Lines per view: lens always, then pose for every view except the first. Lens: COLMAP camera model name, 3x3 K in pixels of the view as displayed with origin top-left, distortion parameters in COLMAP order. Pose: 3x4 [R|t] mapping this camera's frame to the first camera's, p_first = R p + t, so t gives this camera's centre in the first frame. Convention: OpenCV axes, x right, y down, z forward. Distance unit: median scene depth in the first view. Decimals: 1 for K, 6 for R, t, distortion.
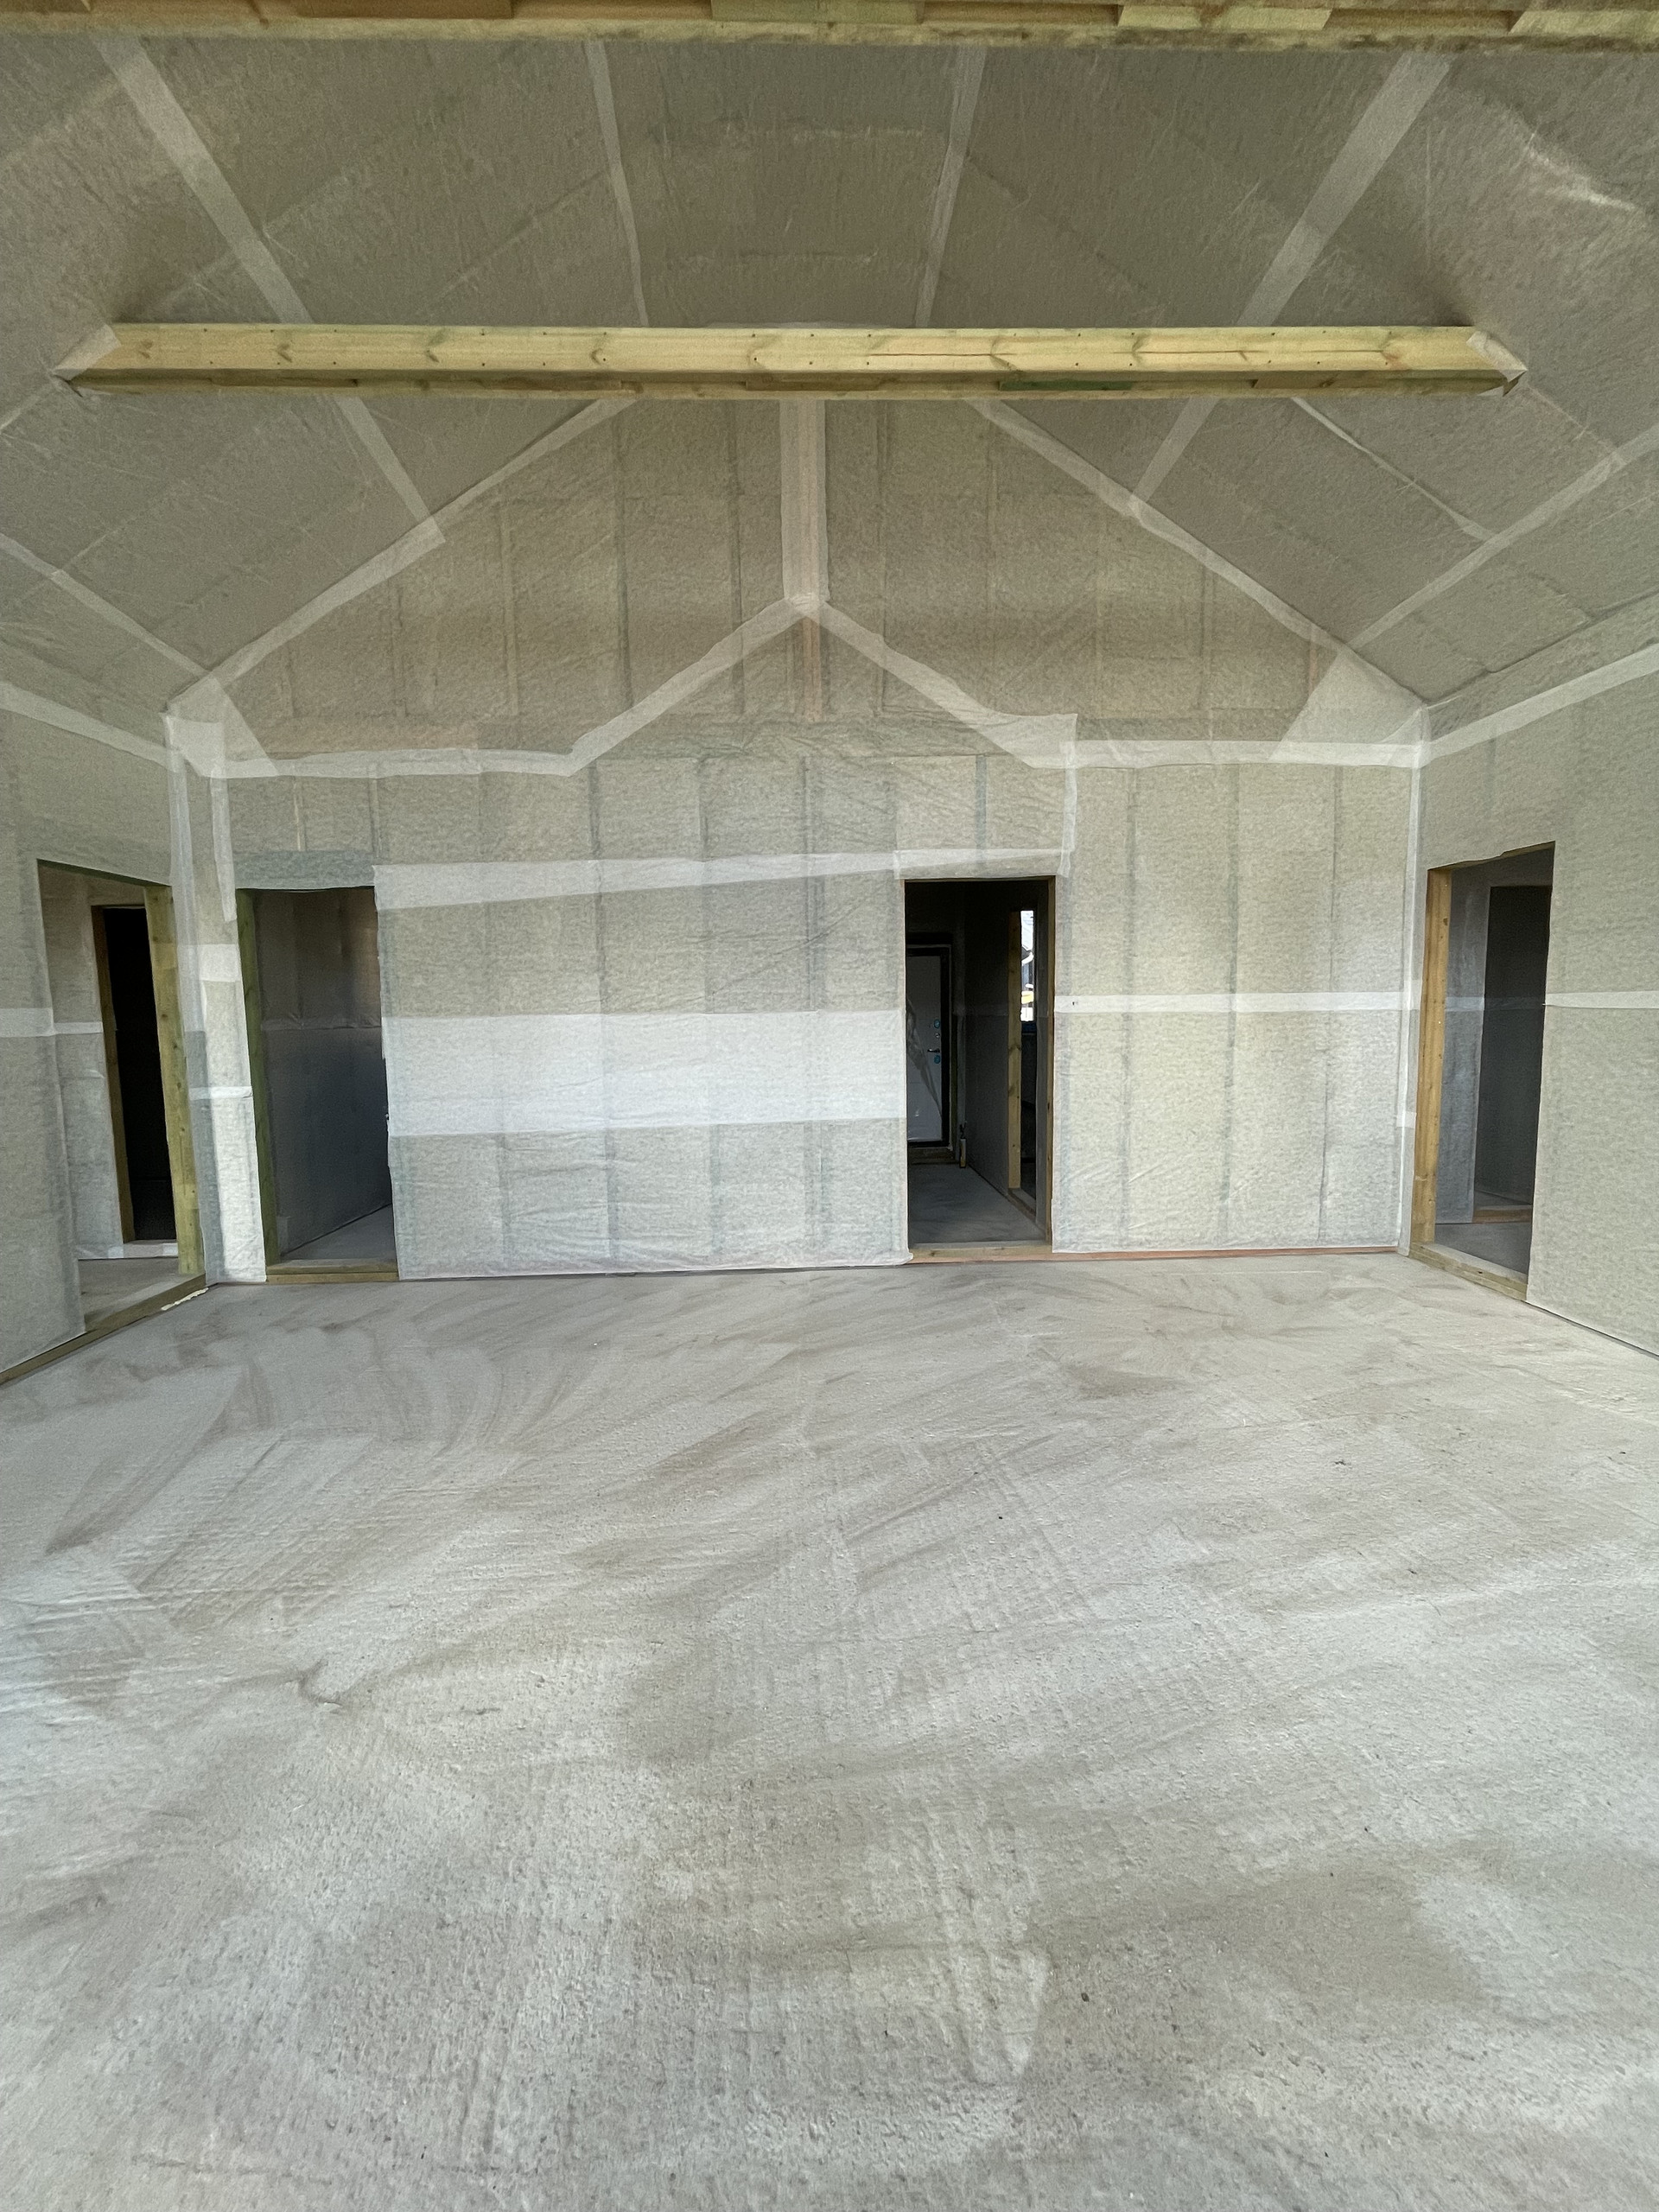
lens RADIAL K [[889.3, 0, 829.9], [0, 889.3, 1101.9], [0, 0, 1]] dist [-0.005573, 0.000892]
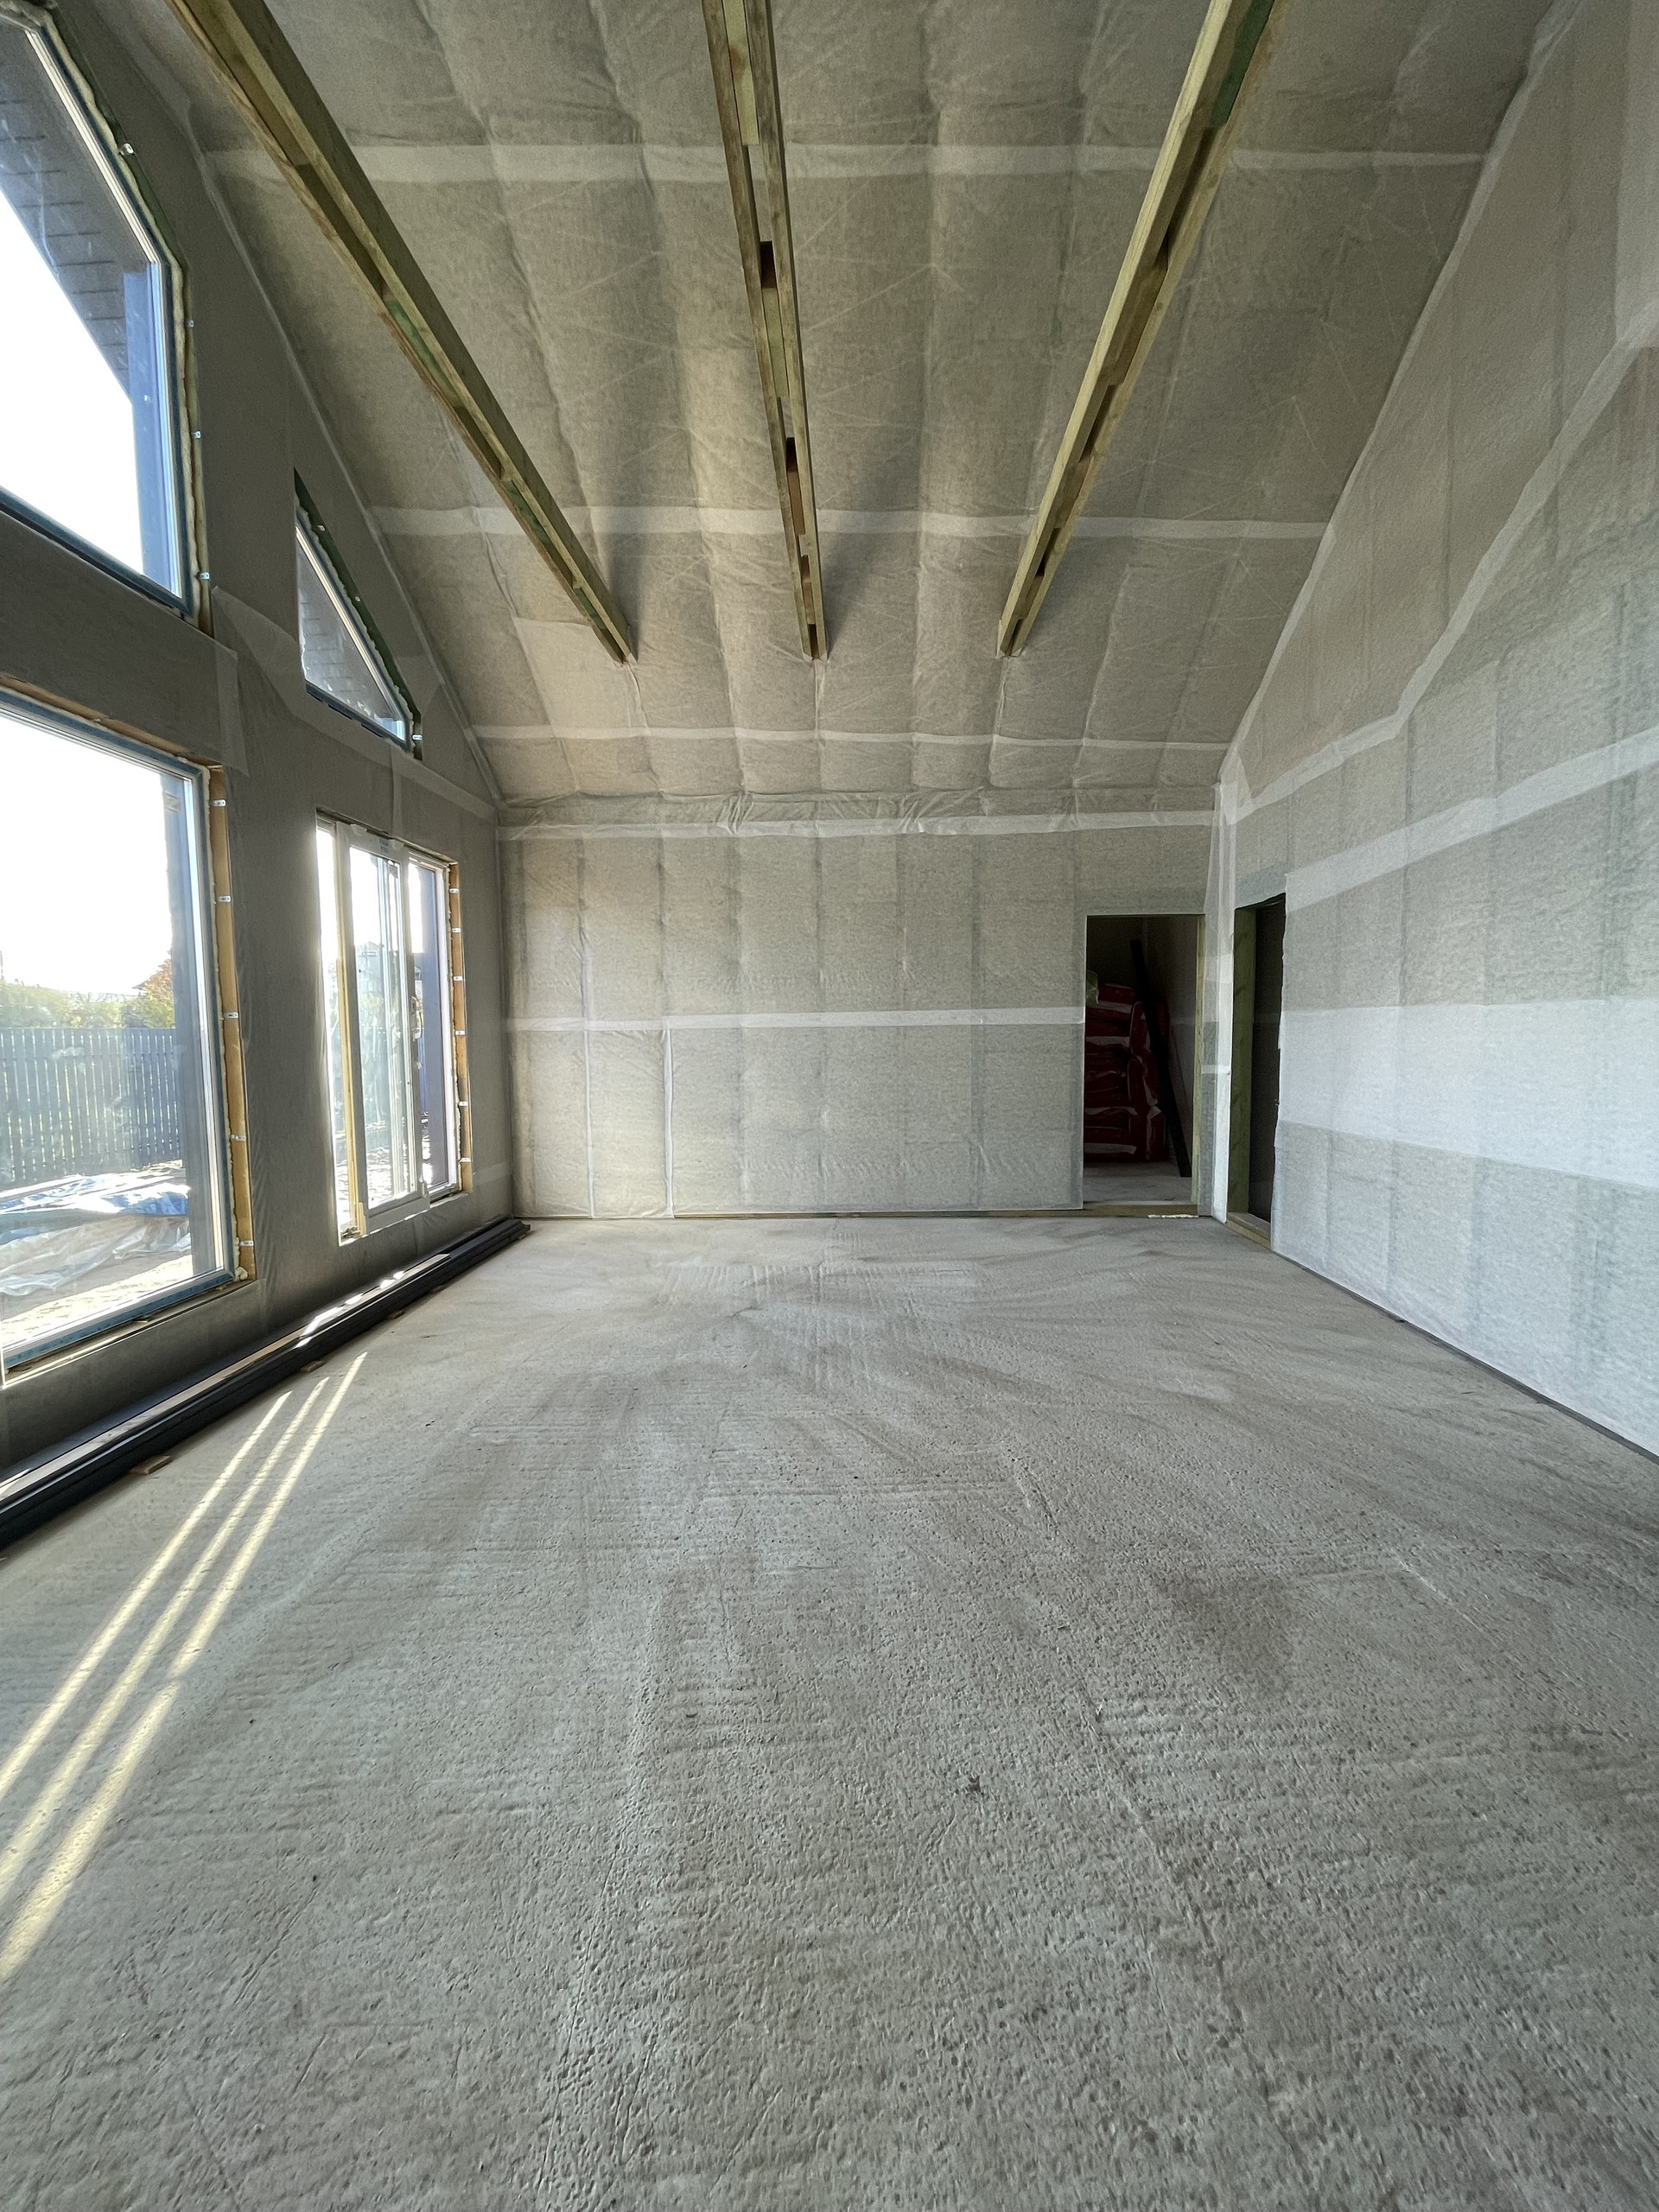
lens RADIAL K [[889.3, 0, 832.0], [0, 889.3, 1101.7], [0, 0, 1]] dist [-0.005573, 0.000892]
pose [[-0.065830, 0.097538, -0.993052, 0.655985], [-0.089067, 0.990664, 0.103208, -0.049607], [0.993848, 0.095243, -0.056528, 0.531825]]
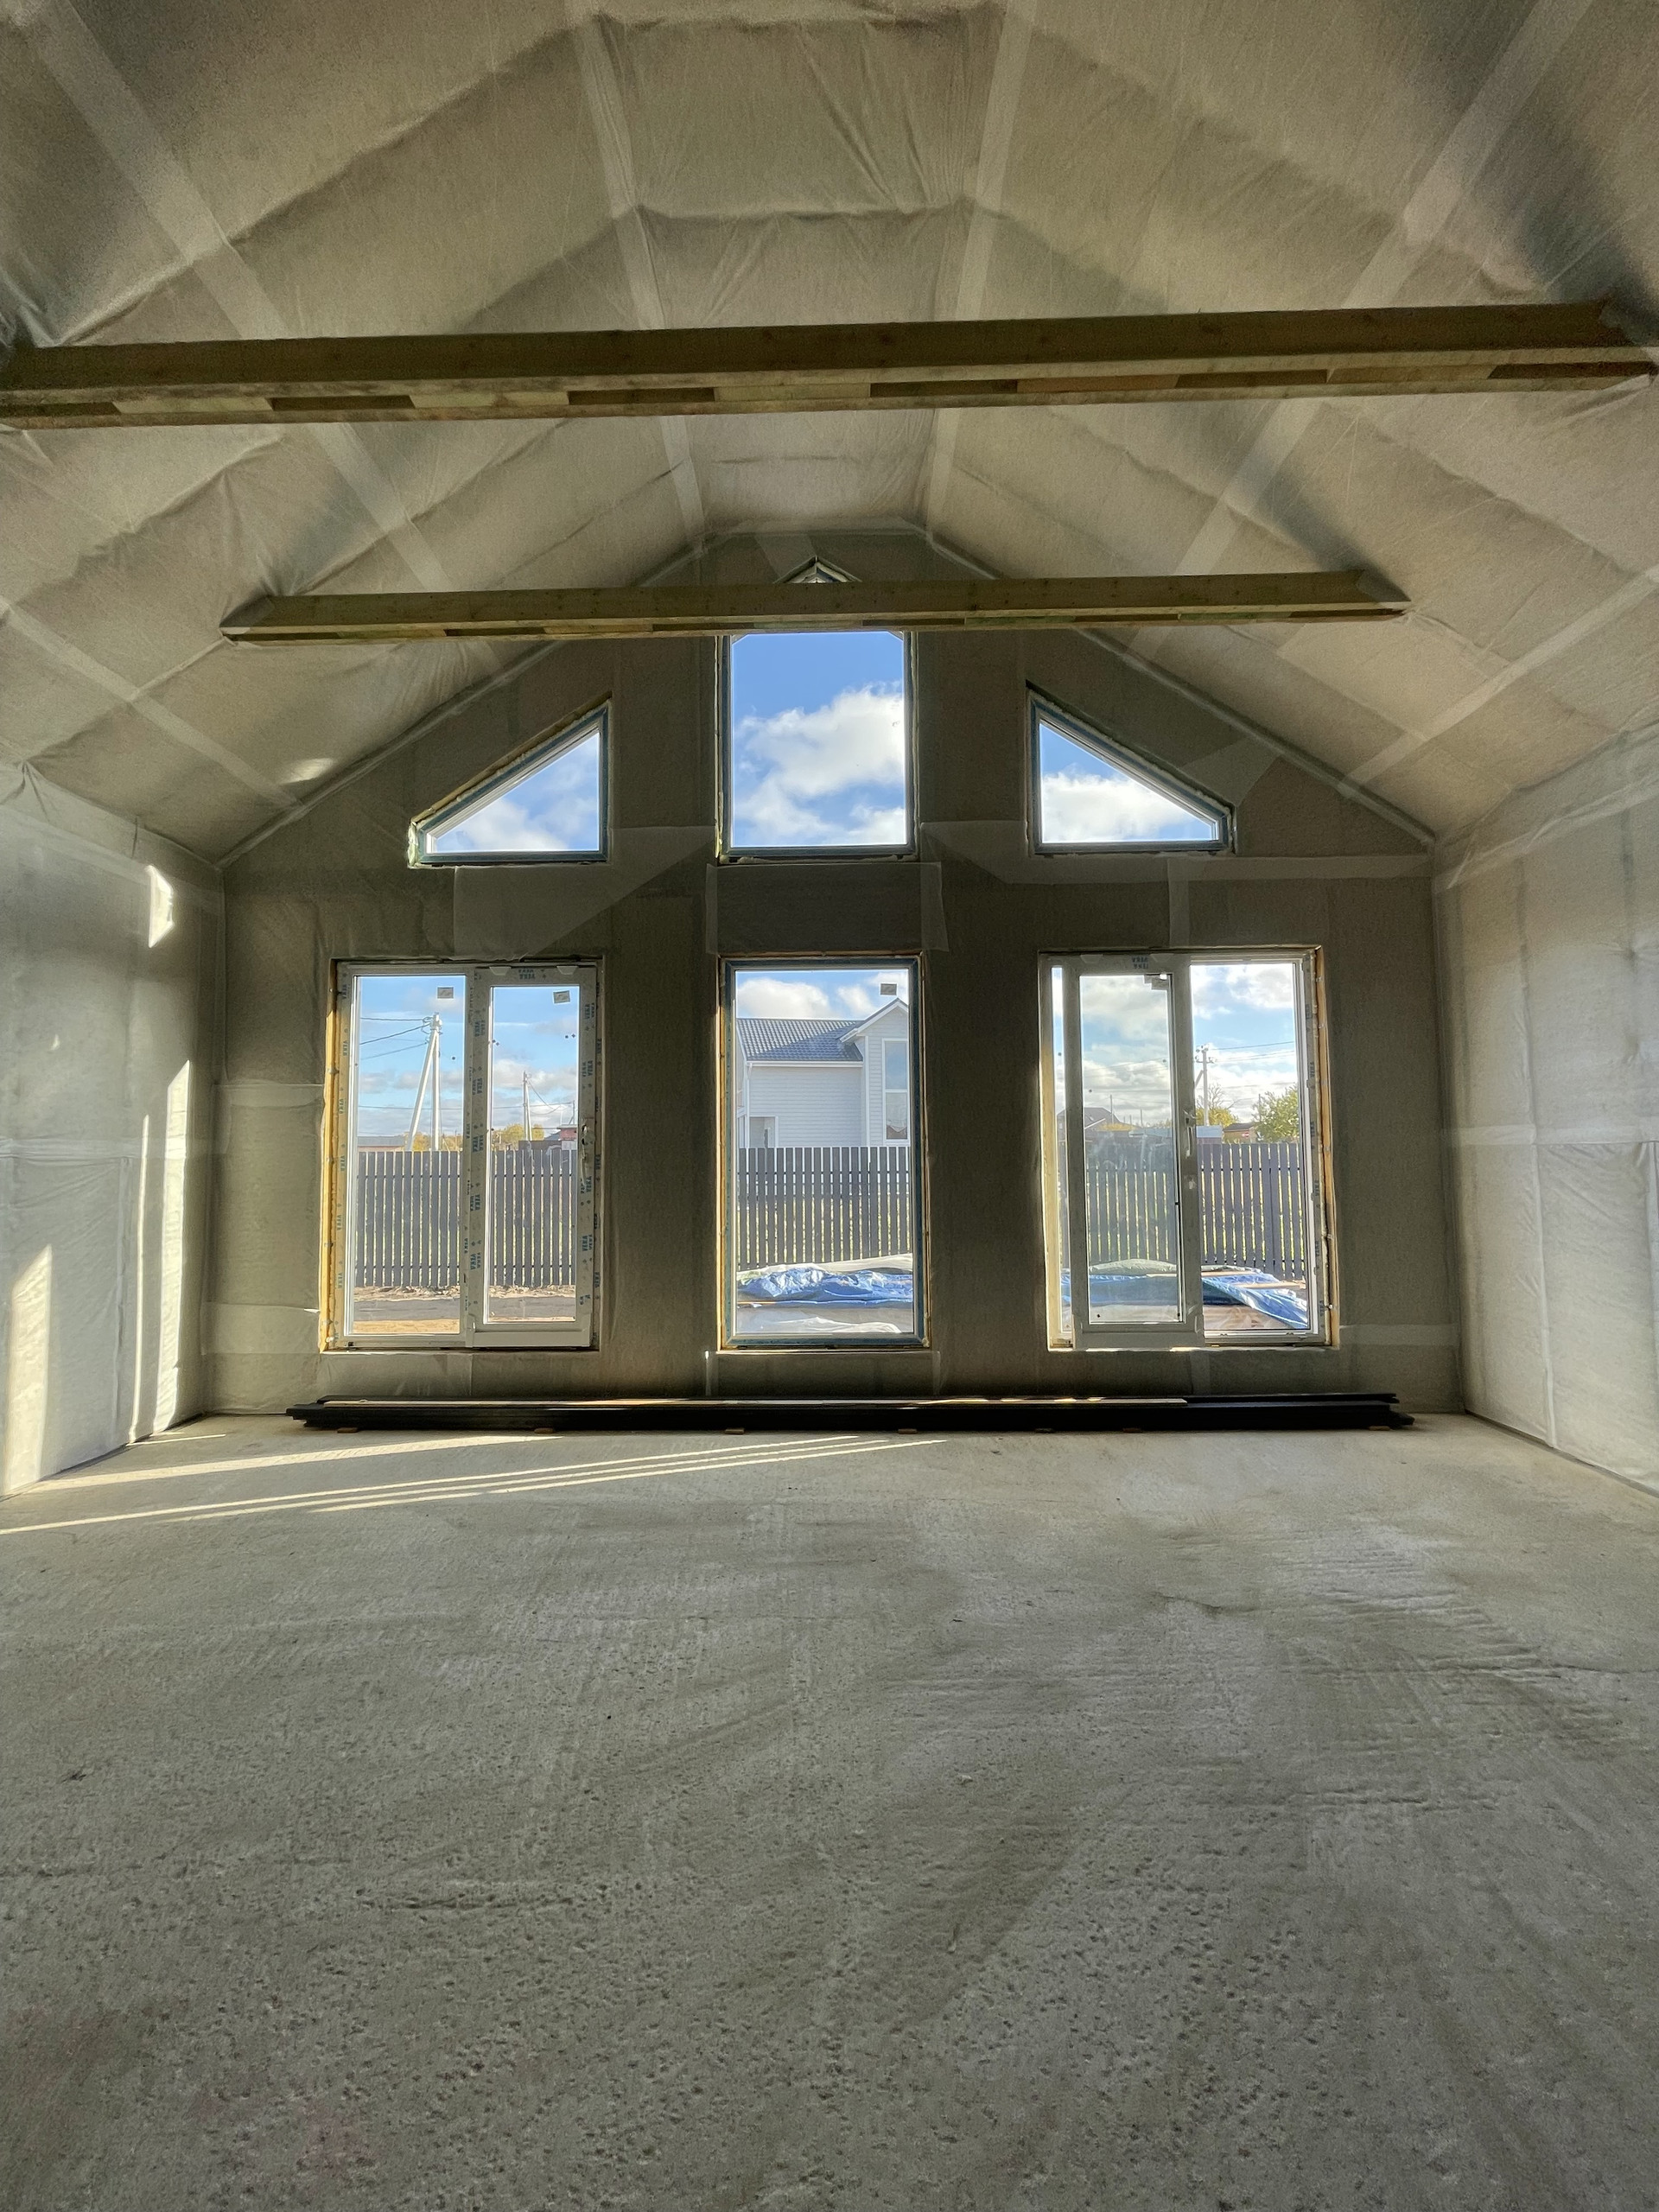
lens RADIAL K [[889.3, 0, 831.0], [0, 889.3, 1103.7], [0, 0, 1]] dist [-0.005573, 0.000892]
pose [[-0.998321, 0.030197, 0.049433, -0.044129], [0.032150, 0.998714, 0.039207, -0.080210], [-0.048186, 0.040730, -0.998008, 0.977553]]
